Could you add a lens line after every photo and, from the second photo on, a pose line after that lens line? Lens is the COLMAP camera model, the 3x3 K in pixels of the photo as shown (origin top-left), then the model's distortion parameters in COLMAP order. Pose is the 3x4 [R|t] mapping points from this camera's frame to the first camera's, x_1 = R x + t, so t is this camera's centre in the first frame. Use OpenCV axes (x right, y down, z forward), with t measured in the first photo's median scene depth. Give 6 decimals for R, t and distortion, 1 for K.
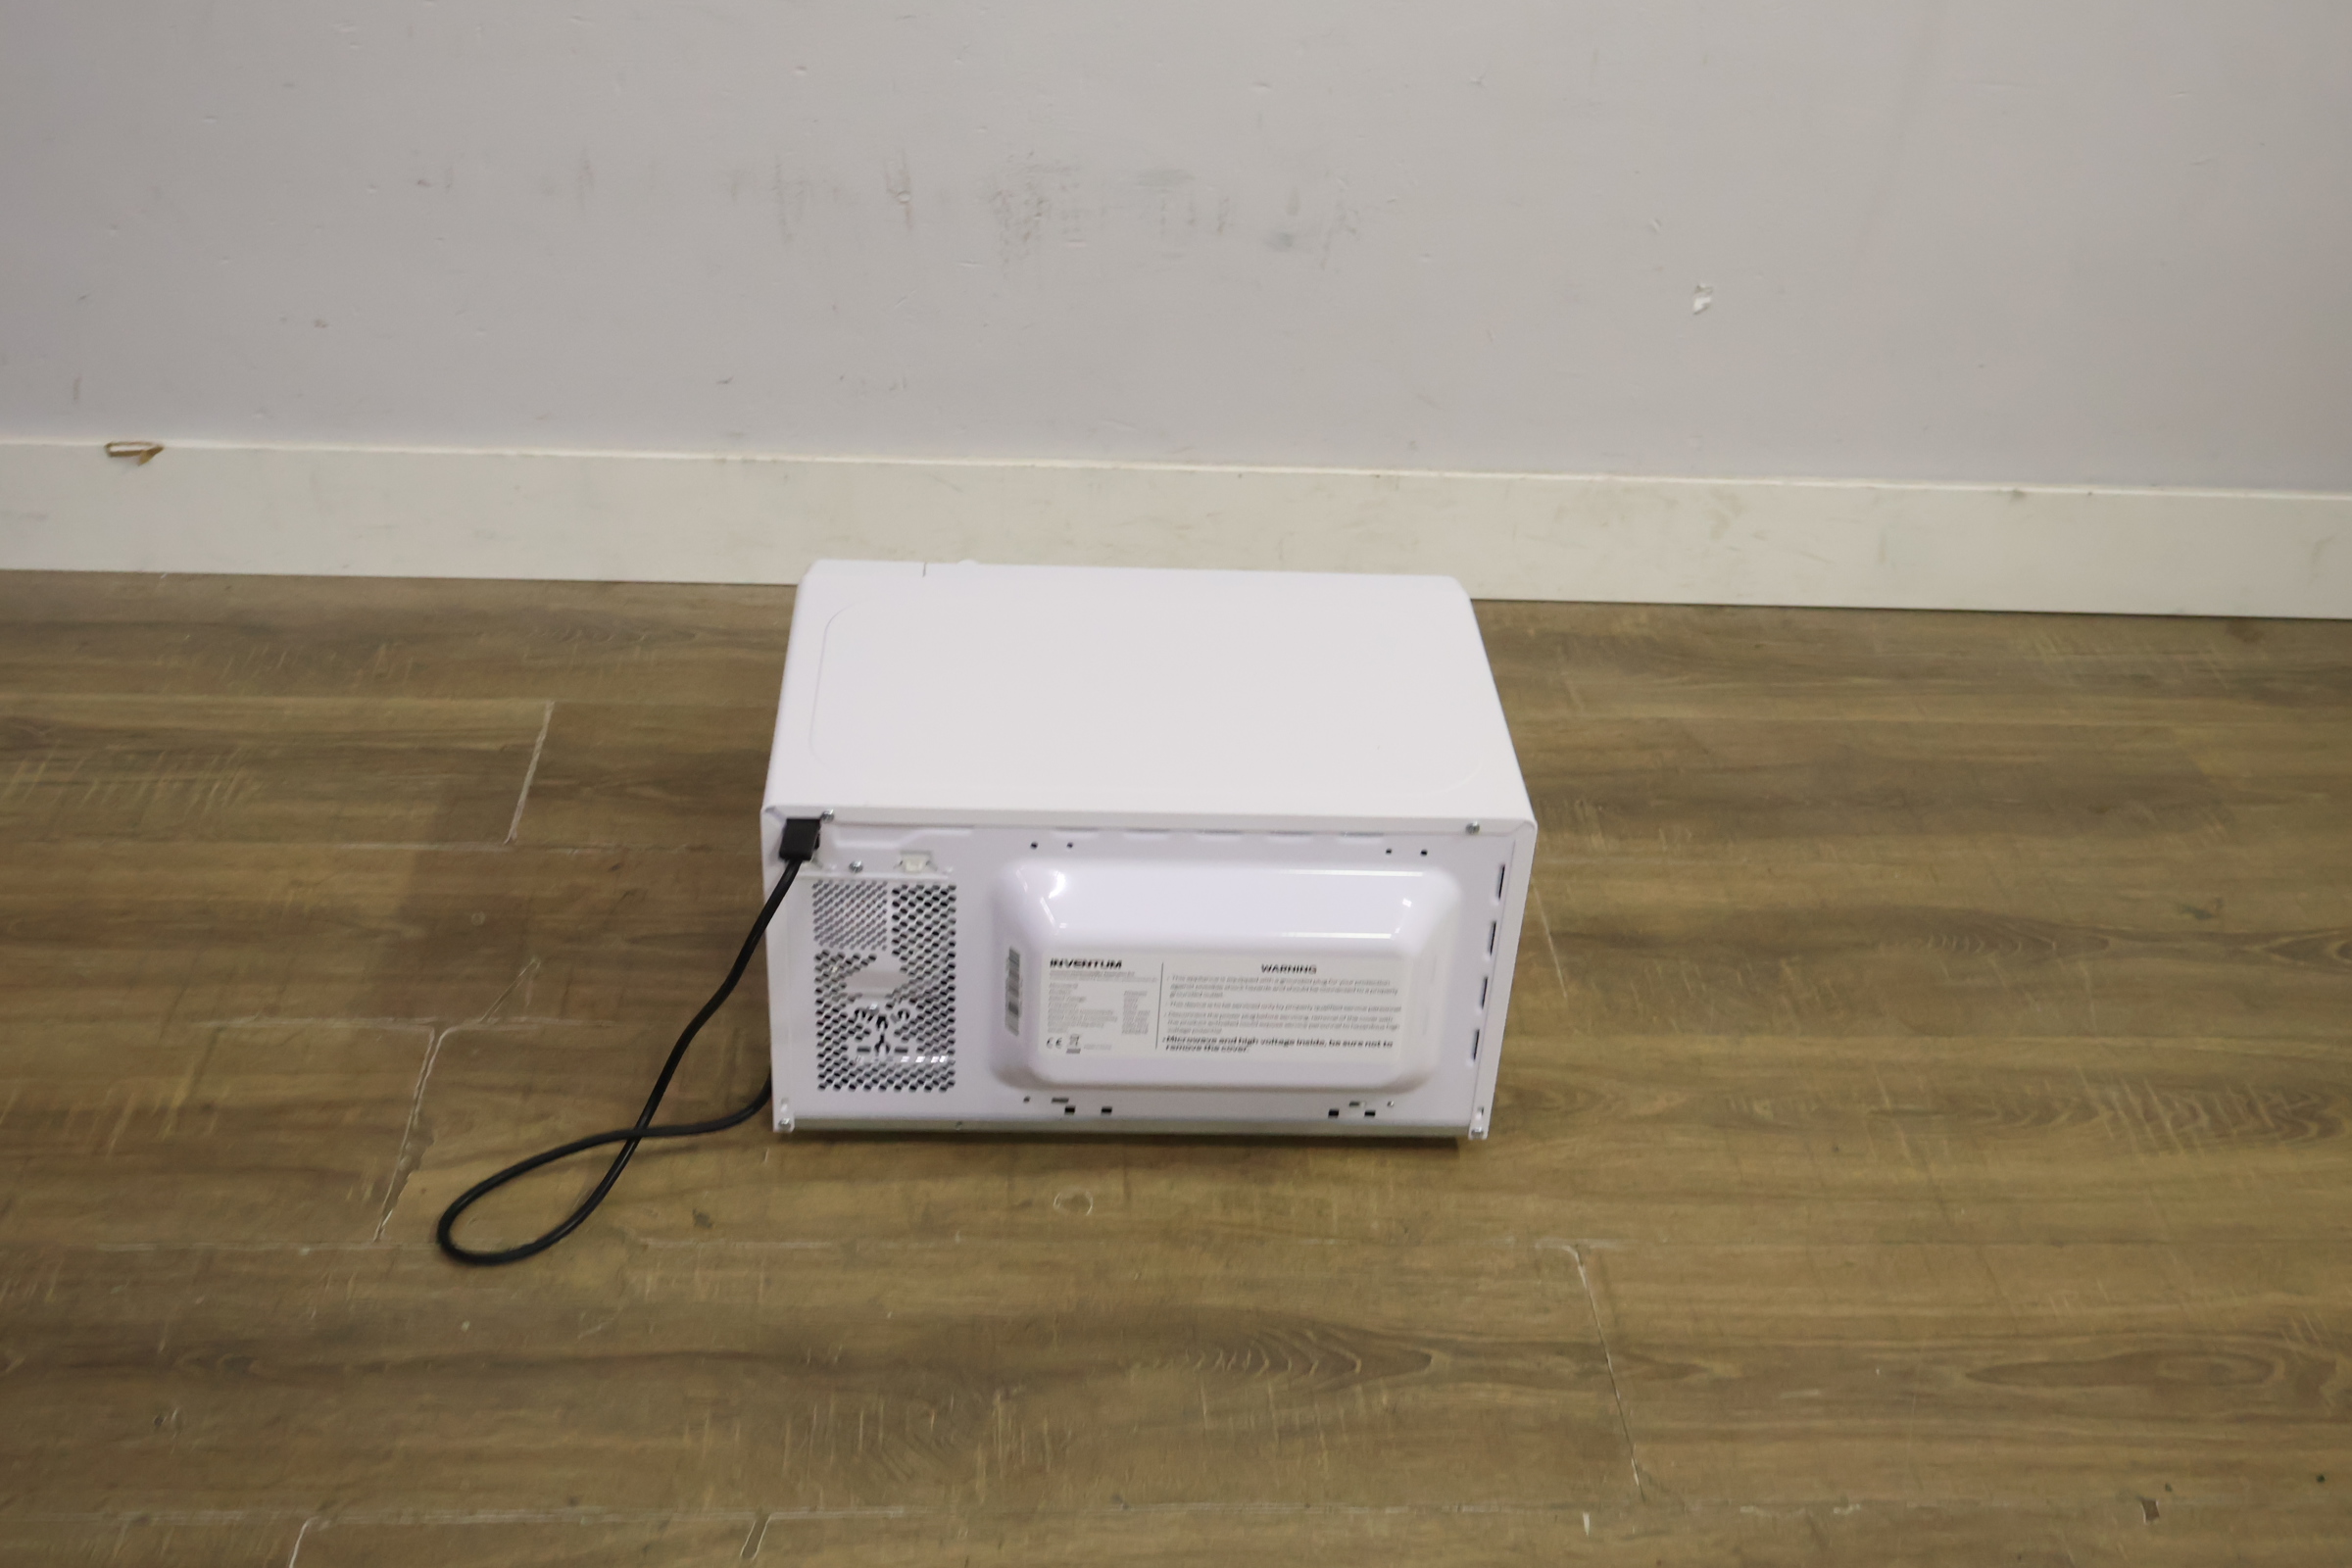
lens RADIAL K [[2480.8, 0, 1176.0], [0, 2480.8, 775.7], [0, 0, 1]] dist [-0.007070, 0.000000]
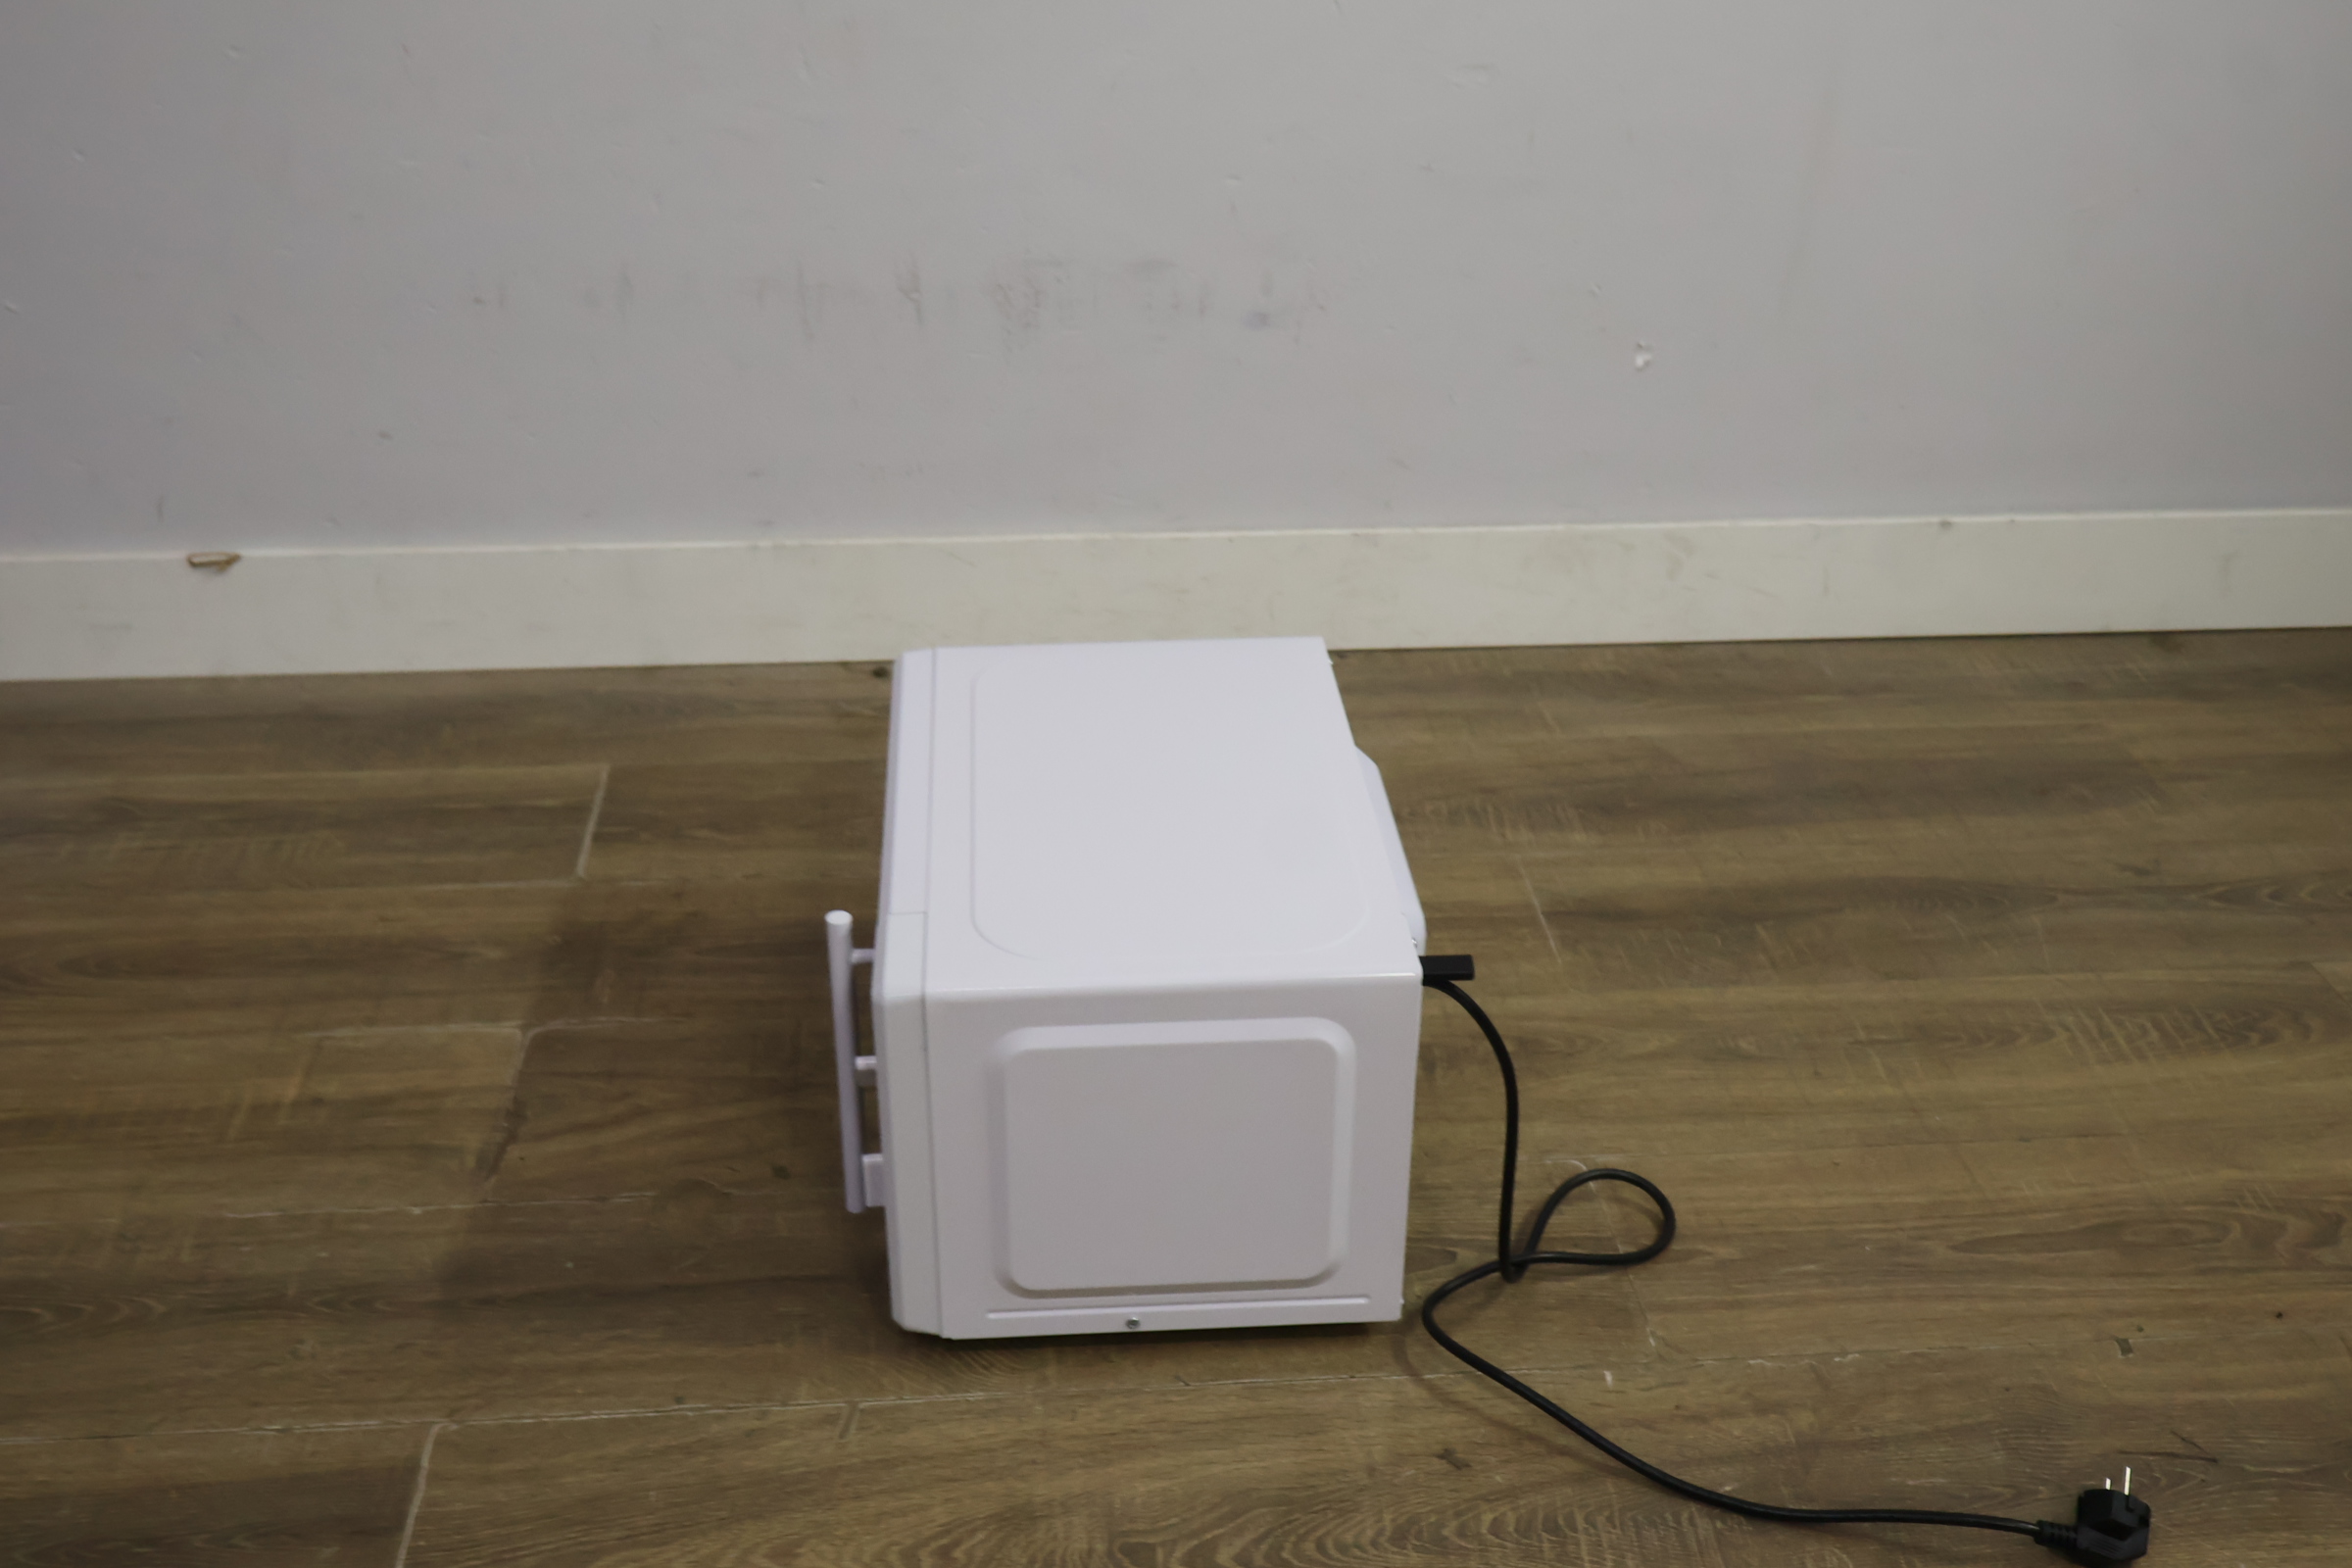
lens RADIAL K [[2480.8, 0, 1167.1], [0, 2480.8, 761.7], [0, 0, 1]] dist [-0.007070, 0.000000]
pose [[0.998769, -0.049078, 0.007140, -0.019820], [0.049552, 0.993466, -0.102811, 0.117060], [-0.002047, 0.103038, 0.994675, -0.096704]]
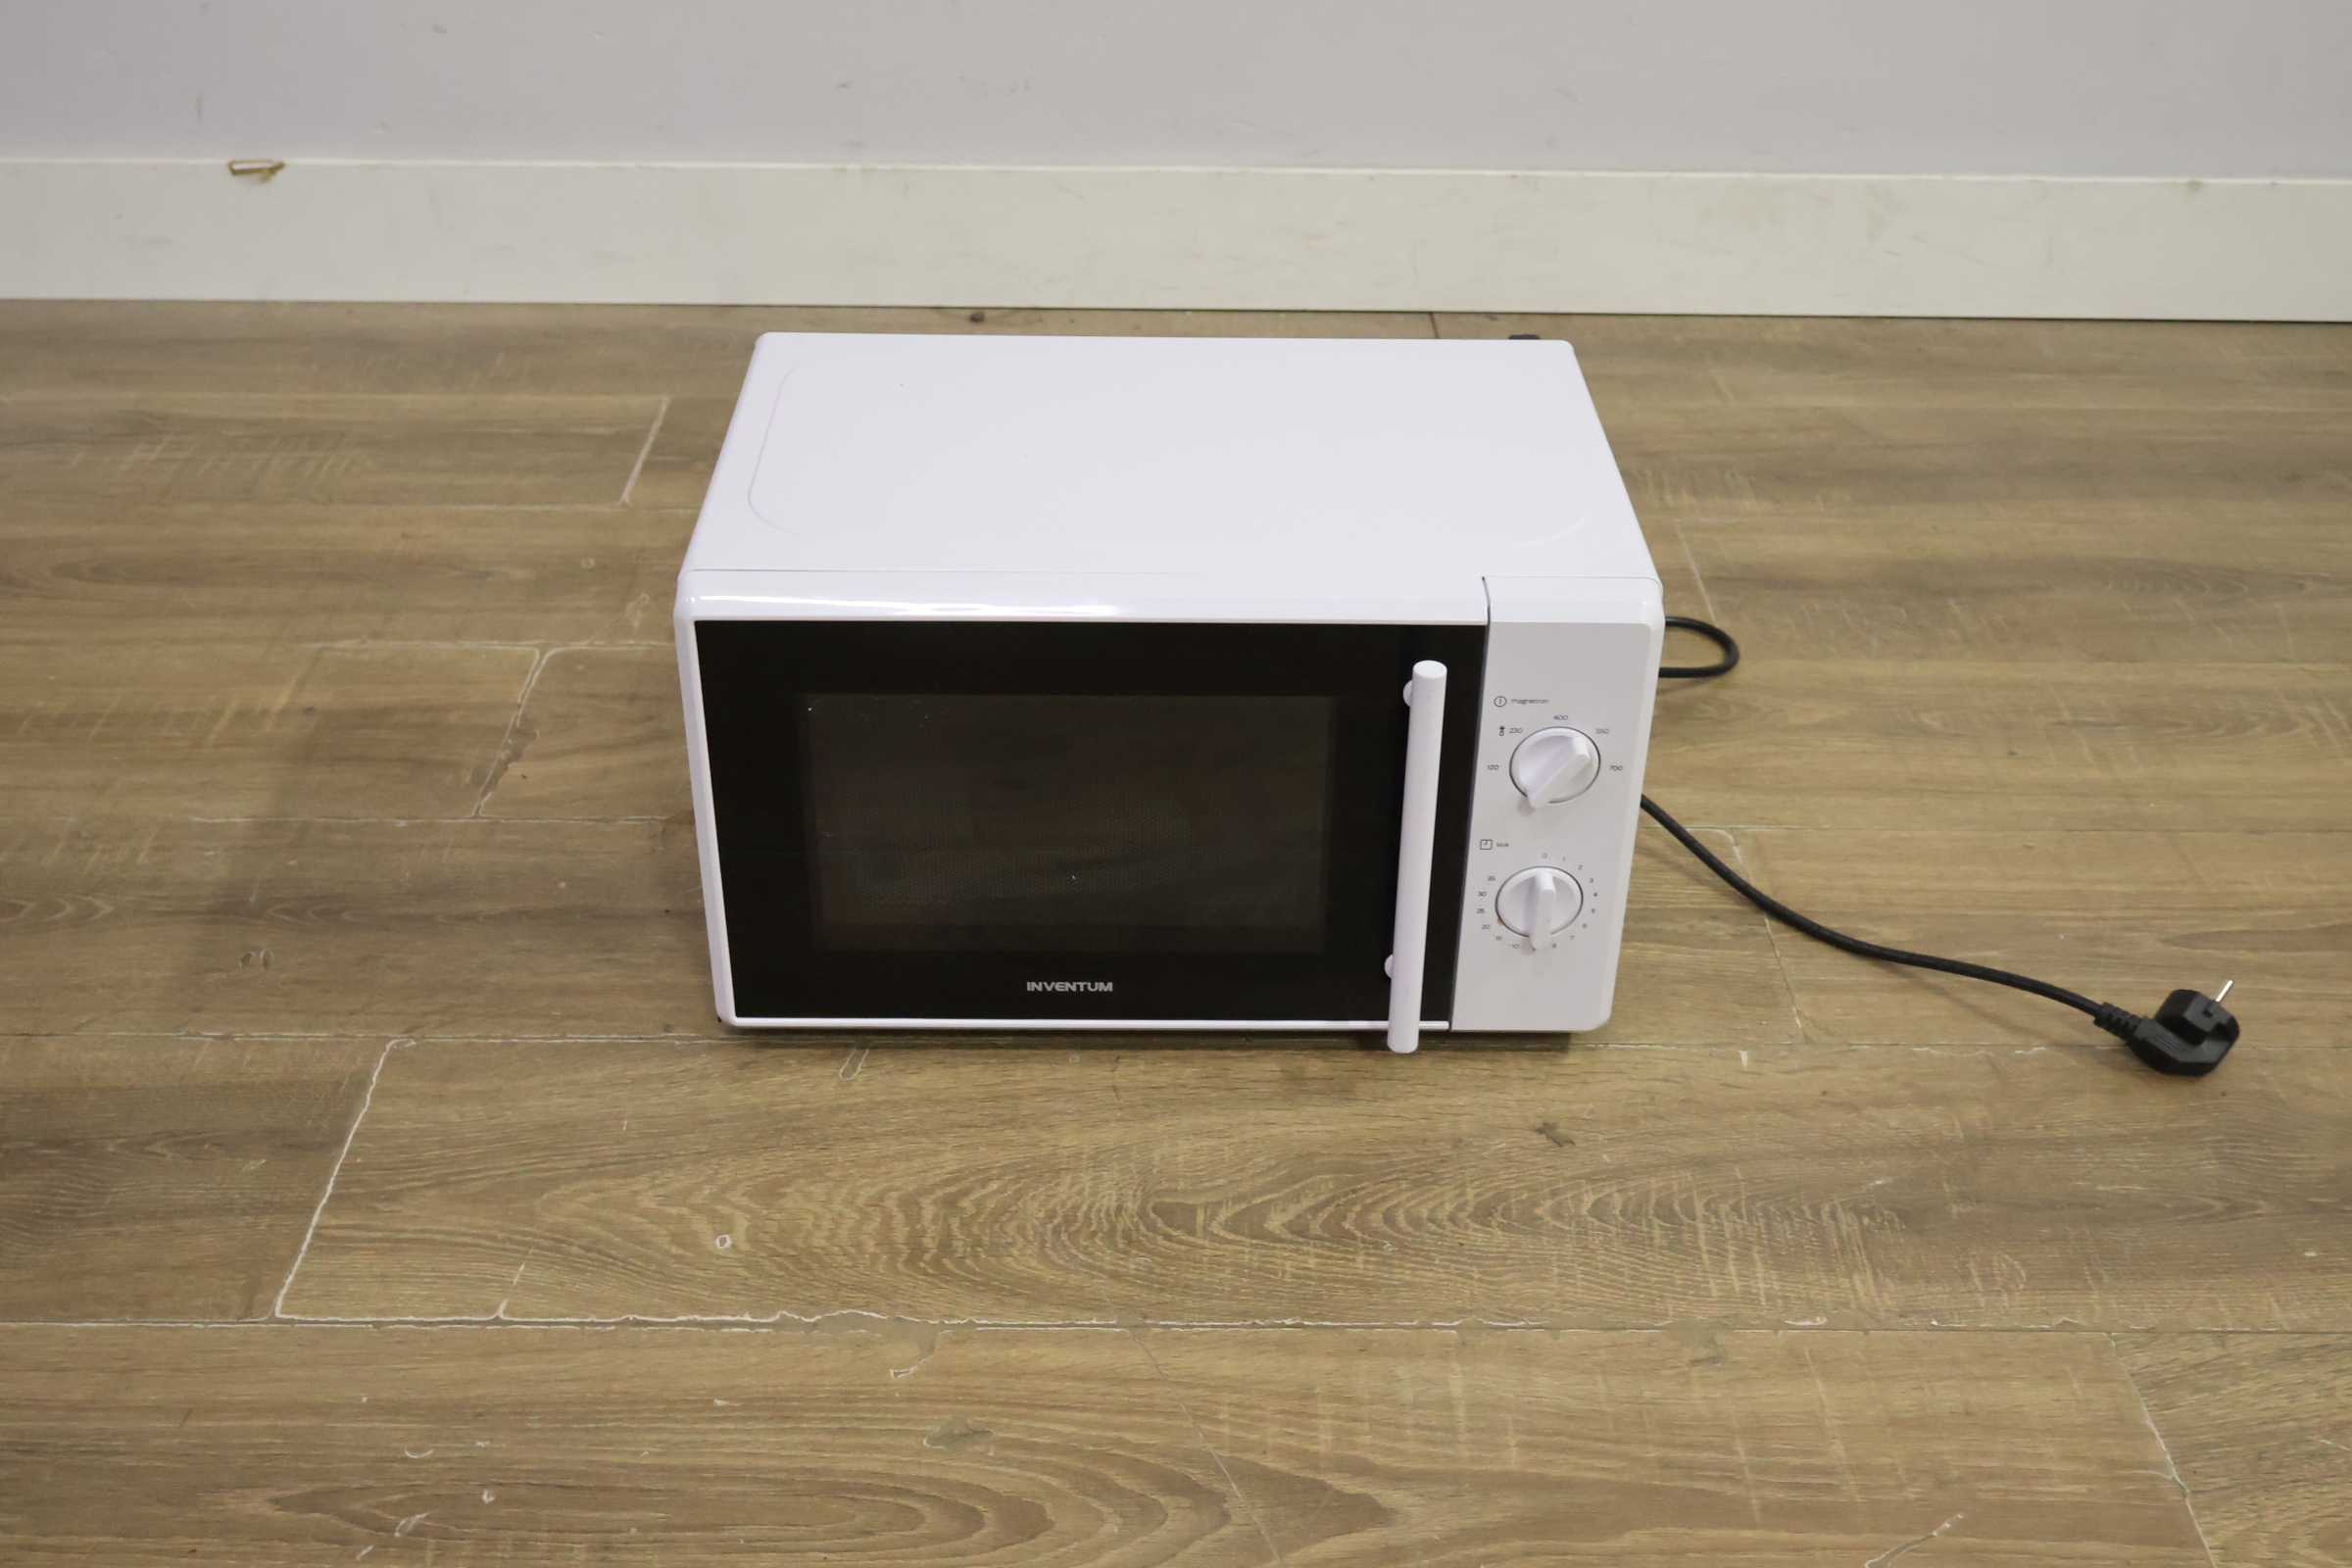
lens RADIAL K [[2480.8, 0, 1167.7], [0, 2480.8, 787.9], [0, 0, 1]] dist [-0.007070, 0.000000]
pose [[0.997850, -0.008295, -0.065013, 0.009855], [0.006398, 0.999549, -0.029328, 0.196563], [0.065227, 0.028849, 0.997453, 0.049841]]
